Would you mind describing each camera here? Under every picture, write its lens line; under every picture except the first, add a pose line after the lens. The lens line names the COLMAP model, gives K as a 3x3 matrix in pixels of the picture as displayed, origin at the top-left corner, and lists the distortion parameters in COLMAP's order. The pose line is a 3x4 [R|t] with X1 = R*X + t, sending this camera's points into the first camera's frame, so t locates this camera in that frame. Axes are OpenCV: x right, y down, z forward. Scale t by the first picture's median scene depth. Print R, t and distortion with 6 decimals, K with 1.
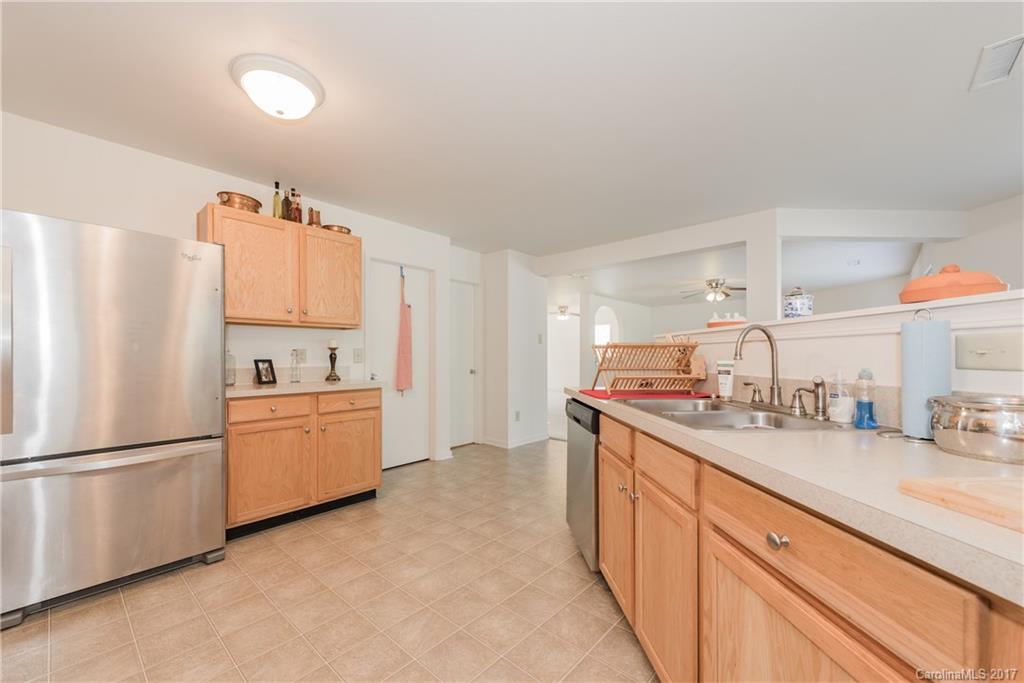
lens RADIAL K [[401.1, 0, 511.4], [0, 401.1, 349.4], [0, 0, 1]] dist [0.007111, -0.002462]
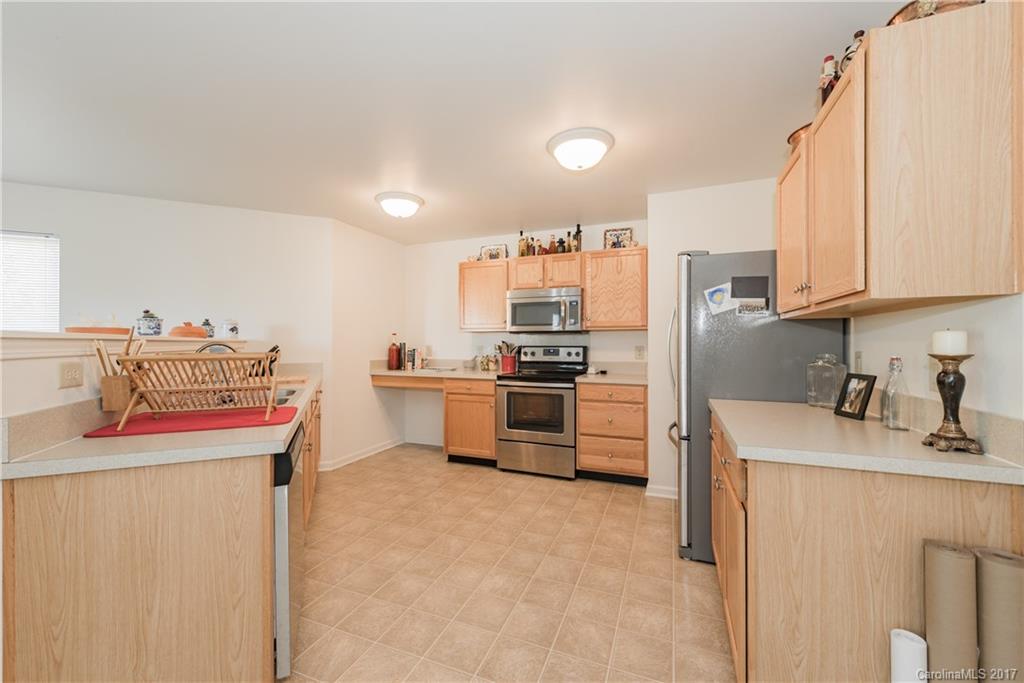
lens RADIAL K [[401.1, 0, 507.7], [0, 401.1, 340.7], [0, 0, 1]] dist [0.007111, -0.002462]
pose [[-0.946659, 0.001130, -0.322236, 0.027523], [0.007219, 0.999817, -0.017700, -0.014861], [0.322157, -0.019082, -0.946494, 1.374018]]
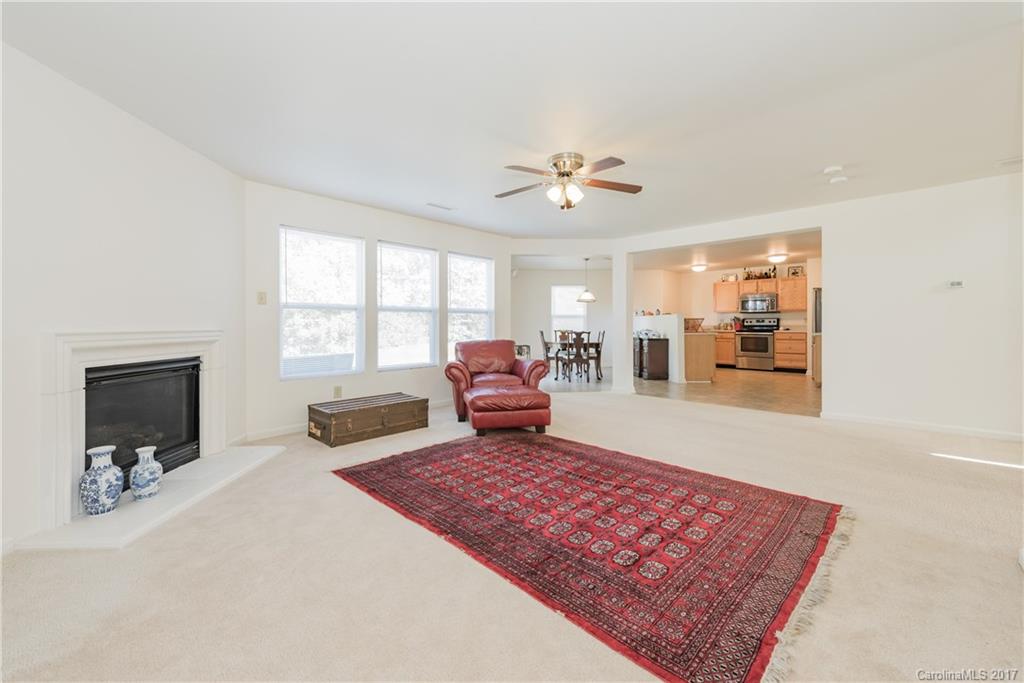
lens RADIAL K [[401.1, 0, 506.3], [0, 401.1, 324.5], [0, 0, 1]] dist [0.007111, -0.002462]
pose [[-0.997464, 0.009649, 0.070521, 1.230426], [0.009186, 0.999934, -0.006882, 0.032561], [-0.070583, -0.006217, -0.997487, 3.441118]]
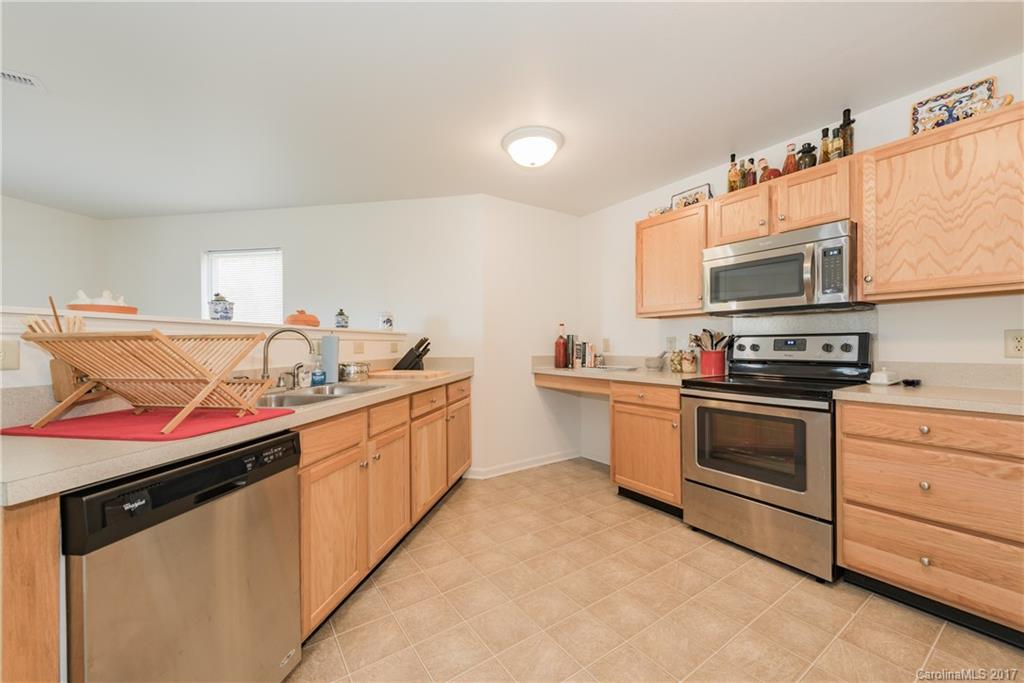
lens RADIAL K [[401.1, 0, 510.8], [0, 401.1, 343.8], [0, 0, 1]] dist [0.007111, -0.002462]
pose [[-0.969208, 0.009413, 0.246063, -0.215302], [0.005944, 0.999872, -0.014835, 0.008647], [-0.246171, -0.012916, -0.969140, 1.040659]]
